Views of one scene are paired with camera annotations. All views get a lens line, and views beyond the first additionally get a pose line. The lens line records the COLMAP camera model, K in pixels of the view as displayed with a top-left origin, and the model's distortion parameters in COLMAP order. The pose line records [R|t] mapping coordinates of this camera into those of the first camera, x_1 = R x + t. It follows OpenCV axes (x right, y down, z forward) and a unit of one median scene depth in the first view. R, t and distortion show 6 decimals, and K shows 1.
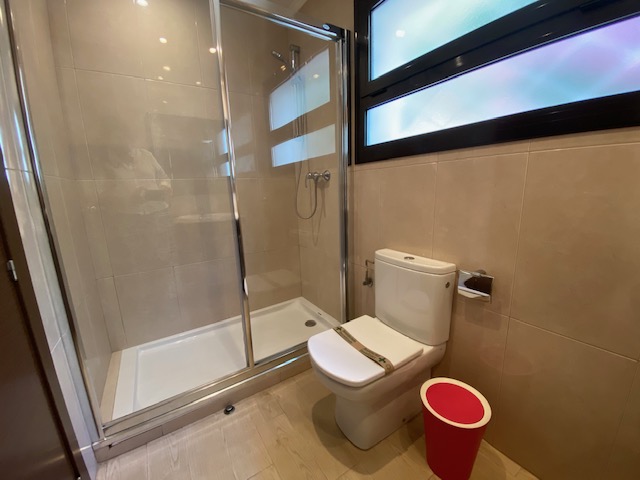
lens RADIAL K [[258.7, 0, 320.0], [0, 258.7, 240.0], [0, 0, 1]] dist [0.000328, 0.000013]
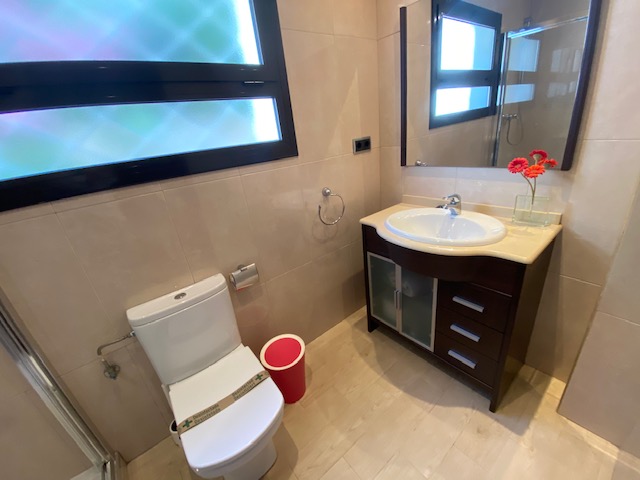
lens RADIAL K [[258.7, 0, 320.0], [0, 258.7, 240.0], [0, 0, 1]] dist [0.000328, 0.000013]
pose [[-0.078050, -0.345311, 0.935237, -0.496183], [0.312129, 0.882473, 0.351878, -0.282745], [-0.946828, 0.319378, 0.038904, 0.461436]]
